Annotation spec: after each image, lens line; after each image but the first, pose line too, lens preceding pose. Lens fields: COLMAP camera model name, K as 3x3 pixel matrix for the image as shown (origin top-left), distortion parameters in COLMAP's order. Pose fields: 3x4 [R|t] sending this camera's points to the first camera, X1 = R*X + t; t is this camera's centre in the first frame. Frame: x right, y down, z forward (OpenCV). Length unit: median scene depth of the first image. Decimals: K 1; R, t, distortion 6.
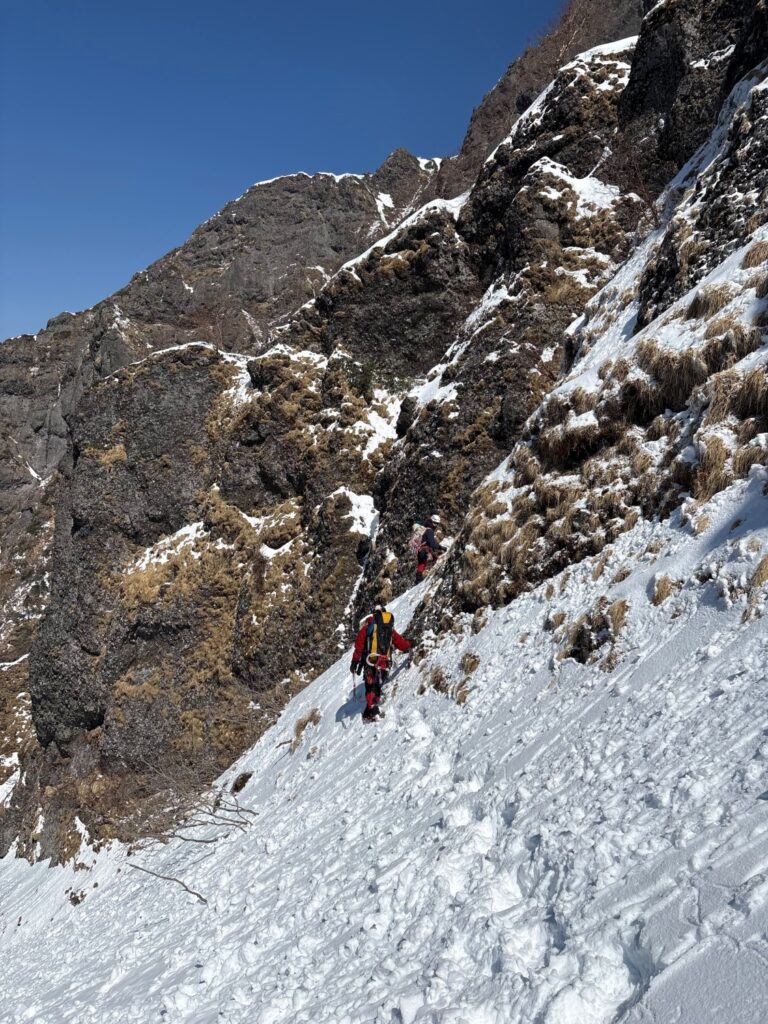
lens RADIAL K [[755.1, 0, 386.7], [0, 755.1, 513.4], [0, 0, 1]] dist [0.007315, 0.004593]
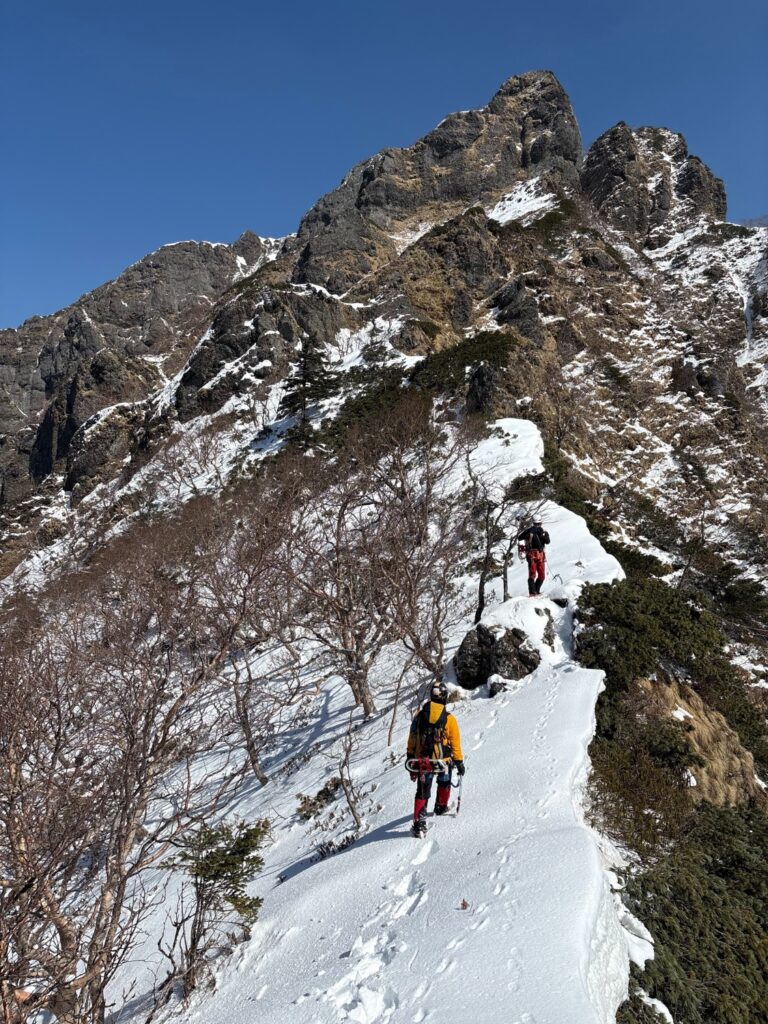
lens RADIAL K [[755.1, 0, 382.9], [0, 755.1, 509.9], [0, 0, 1]] dist [0.007315, 0.004593]
pose [[0.966947, -0.015891, 0.254481, -0.140883], [0.039815, 0.995223, -0.089138, 0.302625], [-0.251849, 0.096324, 0.962961, -0.647035]]
